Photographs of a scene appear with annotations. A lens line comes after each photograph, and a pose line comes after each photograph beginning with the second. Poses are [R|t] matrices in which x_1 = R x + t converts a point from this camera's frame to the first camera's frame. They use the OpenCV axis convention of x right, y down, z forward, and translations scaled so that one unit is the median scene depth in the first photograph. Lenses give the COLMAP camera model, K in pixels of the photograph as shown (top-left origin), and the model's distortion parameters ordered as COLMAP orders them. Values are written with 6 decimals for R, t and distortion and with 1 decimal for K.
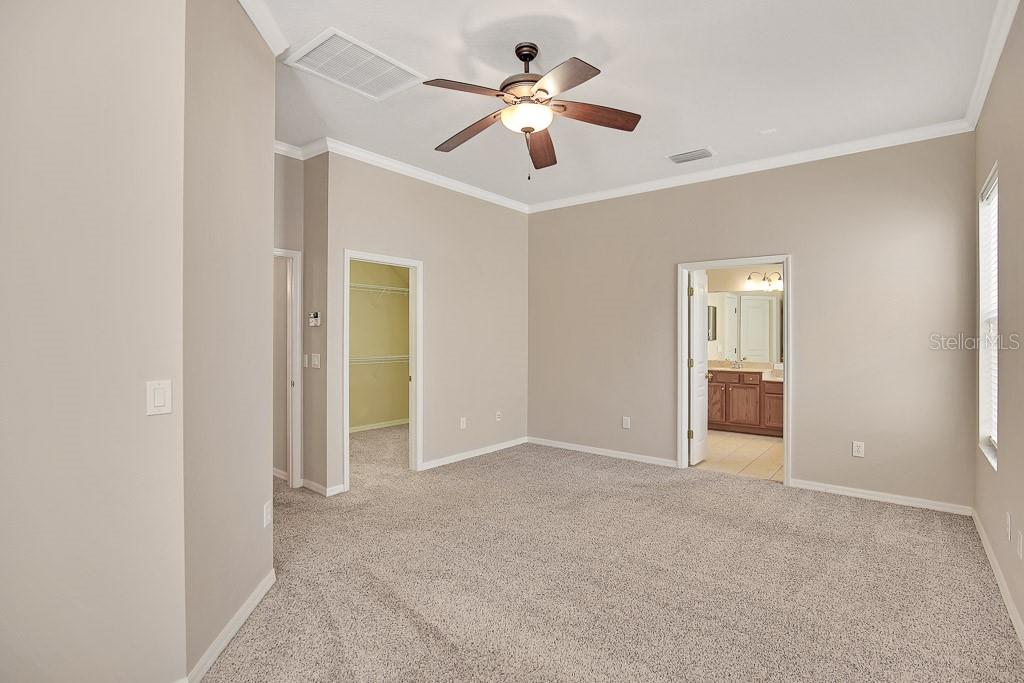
lens RADIAL K [[488.5, 0, 515.0], [0, 488.5, 334.8], [0, 0, 1]] dist [-0.000031, 0.000392]
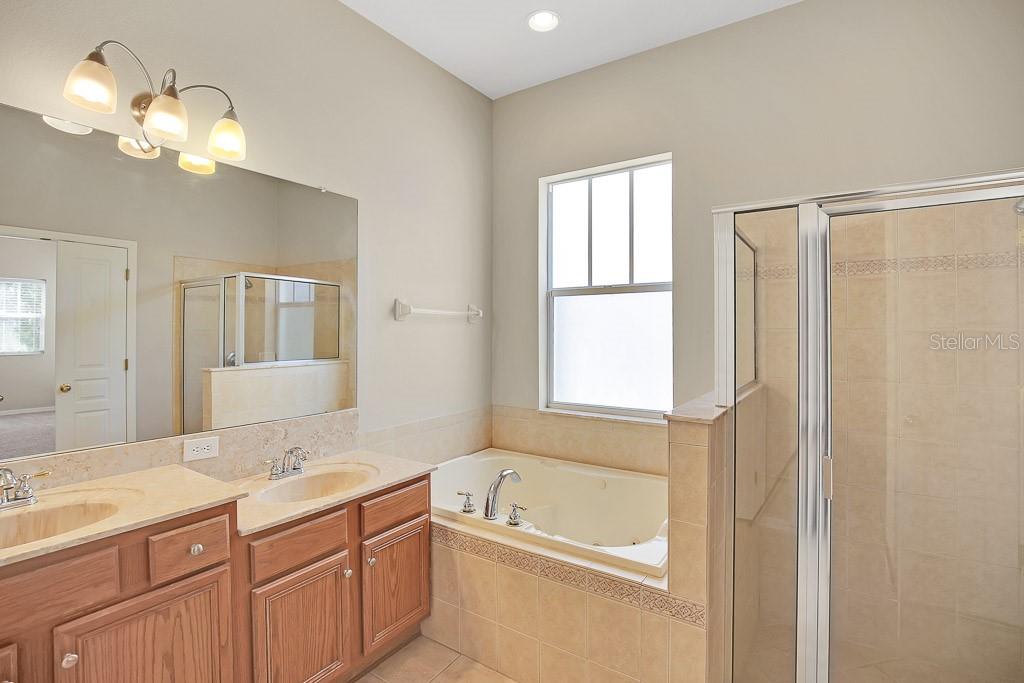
lens RADIAL K [[488.5, 0, 515.0], [0, 488.5, 334.8], [0, 0, 1]] dist [-0.000031, 0.000392]
pose [[-0.084724, -0.004556, 0.996394, 0.271213], [-0.000545, 0.999990, 0.004526, 0.000754], [-0.996404, -0.000160, -0.084726, 0.887720]]
